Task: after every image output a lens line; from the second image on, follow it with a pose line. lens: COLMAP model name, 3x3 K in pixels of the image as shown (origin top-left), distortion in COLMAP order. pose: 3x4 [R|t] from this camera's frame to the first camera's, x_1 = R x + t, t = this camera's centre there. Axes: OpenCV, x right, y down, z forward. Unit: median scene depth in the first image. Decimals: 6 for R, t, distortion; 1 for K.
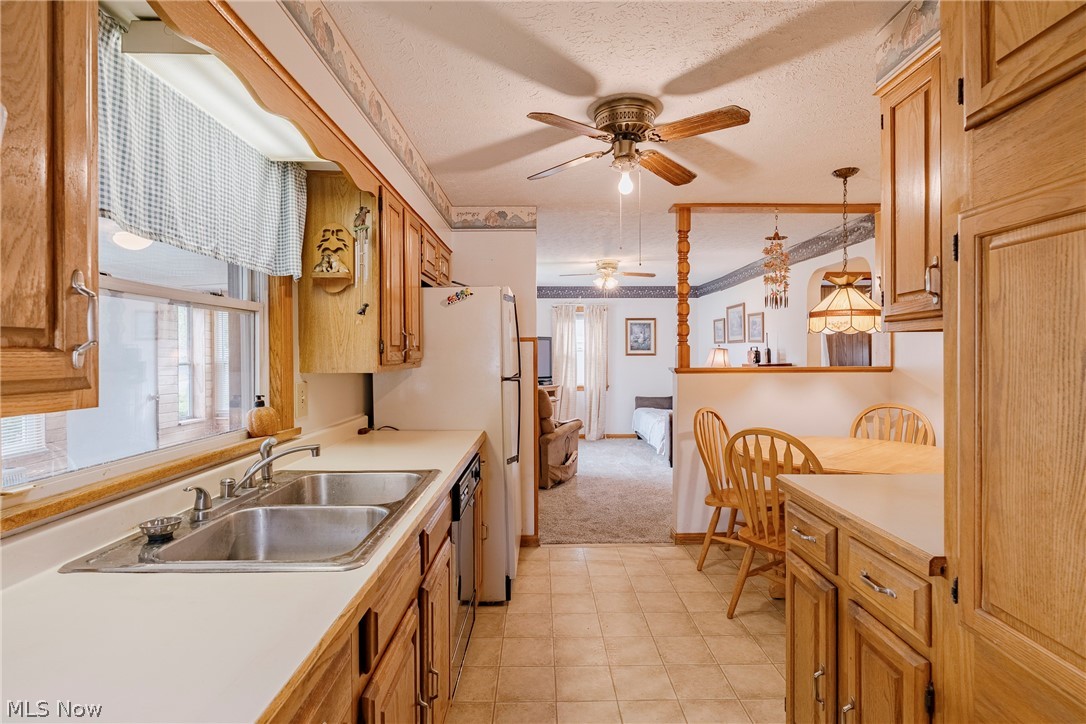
lens RADIAL K [[534.4, 0, 544.9], [0, 534.4, 356.9], [0, 0, 1]] dist [-0.001177, 0.000302]
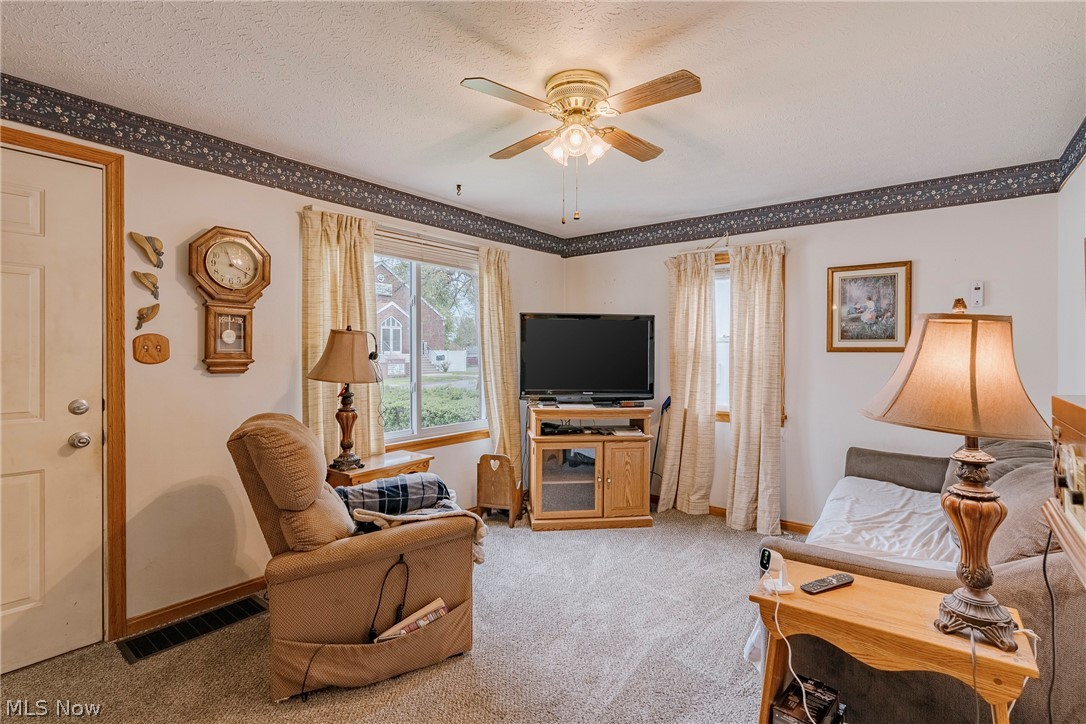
lens RADIAL K [[512.9, 0, 546.6], [0, 512.9, 354.4], [0, 0, 1]] dist [-0.003932, 0.001172]
pose [[0.788788, 0.011761, -0.614552, 0.341371], [-0.012208, 0.999919, 0.003467, 0.001534], [0.614544, 0.004768, 0.788868, 0.776508]]
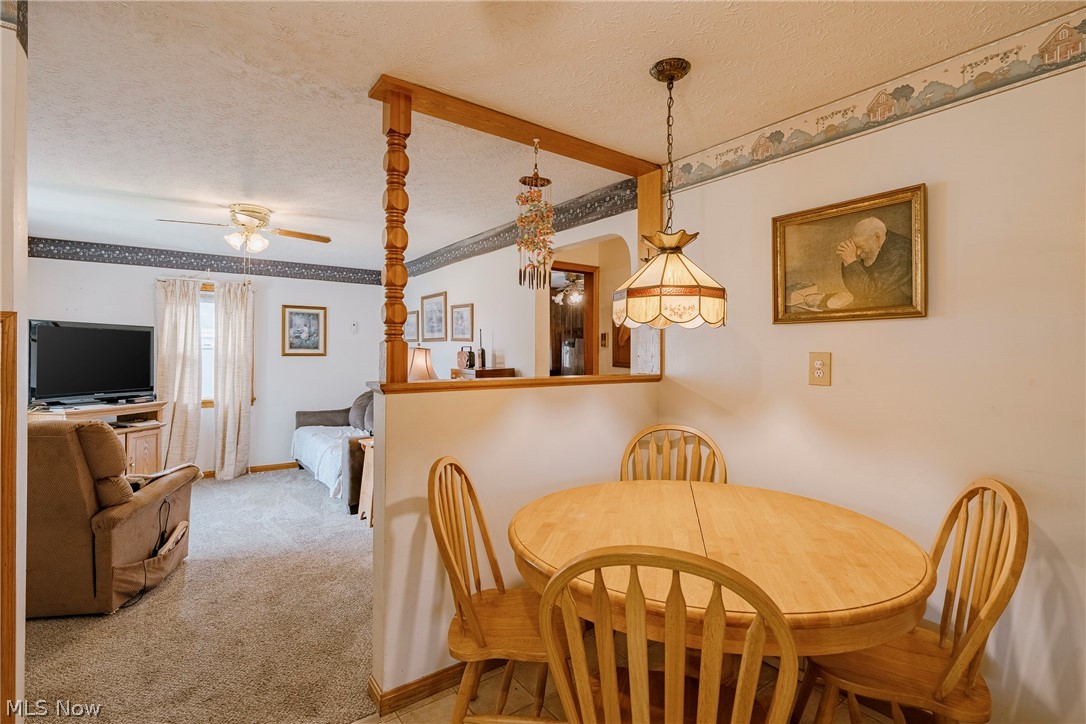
lens RADIAL K [[512.9, 0, 546.6], [0, 512.9, 354.4], [0, 0, 1]] dist [-0.003932, 0.001172]
pose [[0.811499, 0.007108, 0.584311, 0.052668], [-0.005262, 0.999974, -0.004857, -0.004572], [-0.584330, 0.000867, 0.811516, 0.328186]]
